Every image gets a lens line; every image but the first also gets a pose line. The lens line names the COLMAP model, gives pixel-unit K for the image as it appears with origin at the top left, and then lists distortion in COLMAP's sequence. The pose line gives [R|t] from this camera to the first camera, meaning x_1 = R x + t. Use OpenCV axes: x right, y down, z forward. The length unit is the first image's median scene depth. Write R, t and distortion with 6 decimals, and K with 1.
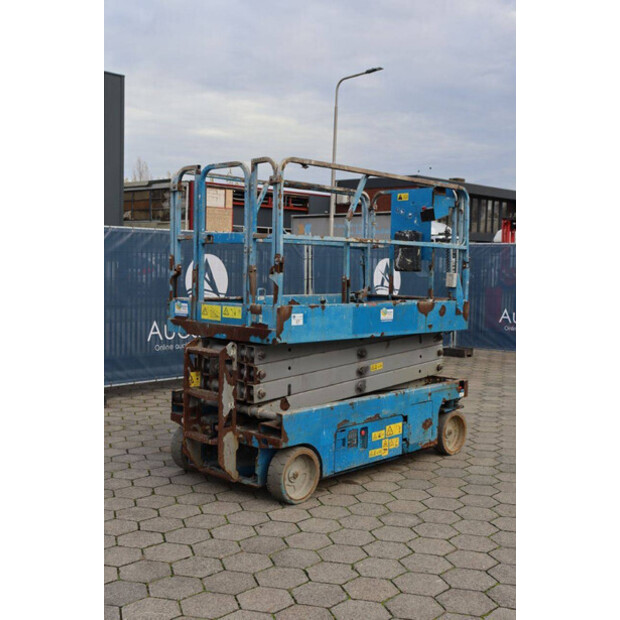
lens RADIAL K [[761.4, 0, 310.0], [0, 761.4, 310.0], [0, 0, 1]] dist [-0.011336, -0.001471]
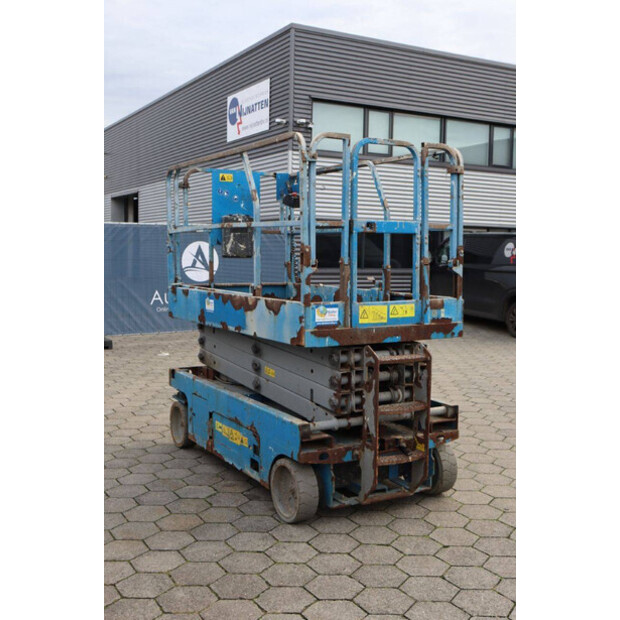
lens RADIAL K [[747.3, 0, 310.0], [0, 747.3, 310.0], [0, 0, 1]] dist [-0.022847, 0.001622]
pose [[0.284386, -0.096634, 0.953827, -0.930643], [0.055755, 0.994890, 0.084170, -0.074714], [-0.957087, 0.029244, 0.288321, 0.817913]]
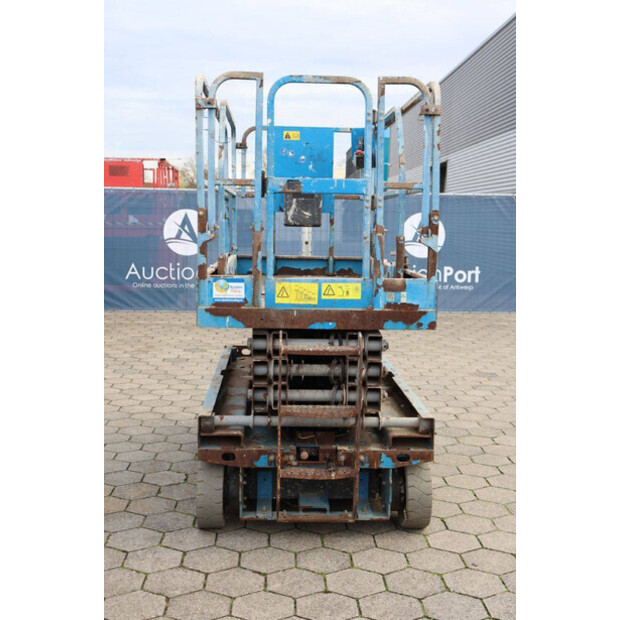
lens RADIAL K [[809.6, 0, 310.0], [0, 809.6, 310.0], [0, 0, 1]] dist [0.016990, 0.057638]
pose [[0.693253, -0.087498, 0.715363, -0.642552], [0.039517, 0.995724, 0.083495, -0.042355], [-0.719610, -0.029614, 0.693746, 0.473881]]
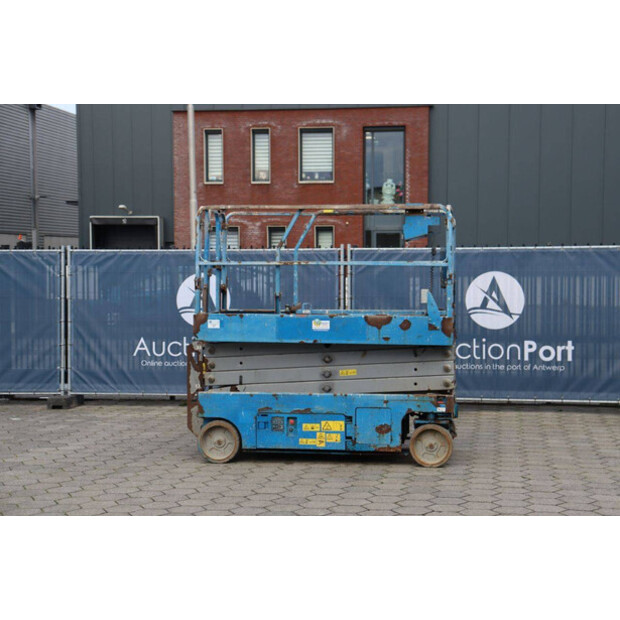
lens RADIAL K [[1195.4, 0, 310.0], [0, 1195.4, 310.0], [0, 0, 1]] dist [0.227926, 0.014024]
pose [[0.577505, 0.008296, -0.816345, 1.680555], [-0.039852, 0.999043, -0.018039, 0.017765], [0.815414, 0.042950, 0.577283, -0.083716]]
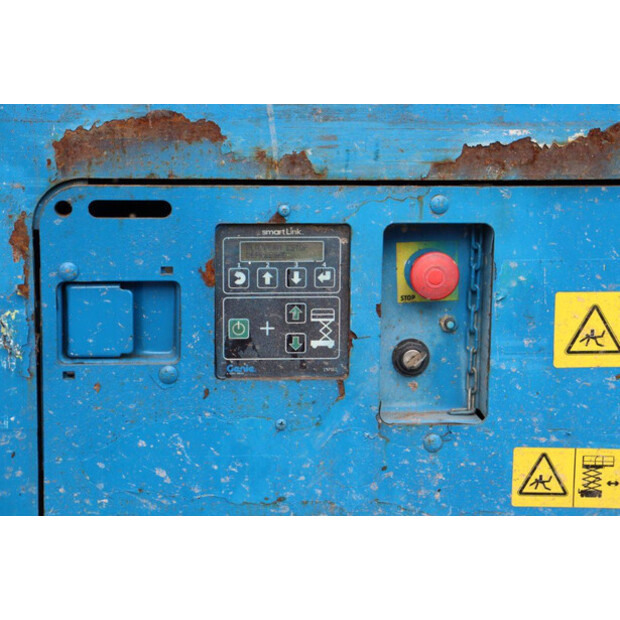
lens RADIAL K [[1463.3, 0, 318.7], [0, 1463.3, 310.9], [0, 0, 1]] dist [0.370977, 0.550535]
pose [[0.744078, 0.109124, -0.659121, 0.205472], [-0.039391, 0.992020, 0.119771, 0.145335], [0.666931, -0.063155, 0.742438, 0.849986]]
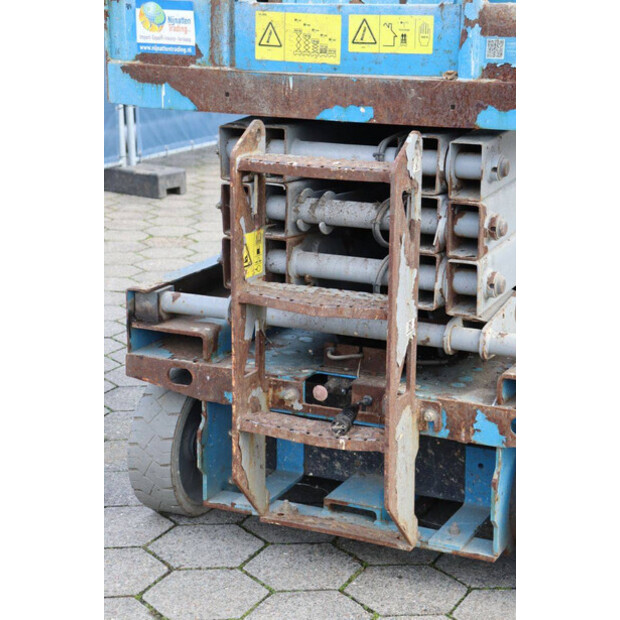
lens RADIAL K [[1463.3, 0, 318.7], [0, 1463.3, 310.9], [0, 0, 1]] dist [0.370977, 0.550535]
pose [[0.949219, -0.088992, 0.301768, -0.311924], [0.031278, 0.981103, 0.190941, -0.002846], [-0.313058, -0.171806, 0.934065, 0.404242]]
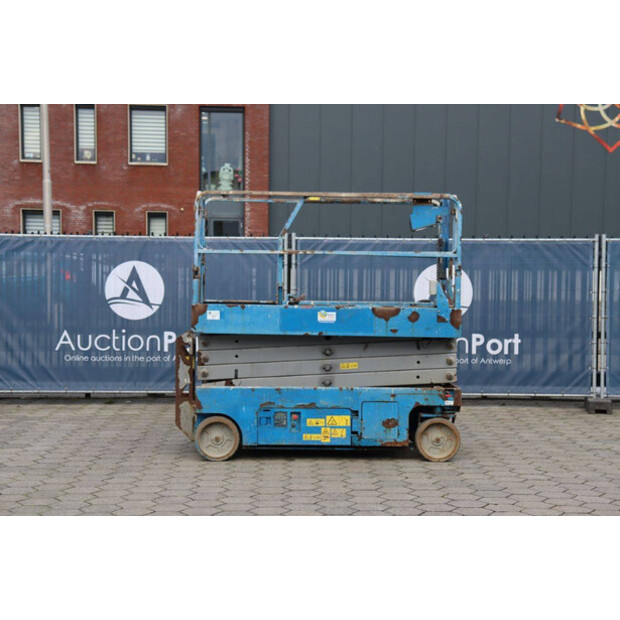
lens RADIAL K [[1281.3, 0, 310.0], [0, 1281.3, 310.0], [0, 0, 1]] dist [0.315338, 0.518783]
pose [[0.712554, 0.015409, -0.701448, 1.500065], [-0.041411, 0.998940, -0.020123, 0.037648], [0.700395, 0.043386, 0.712436, -0.401181]]
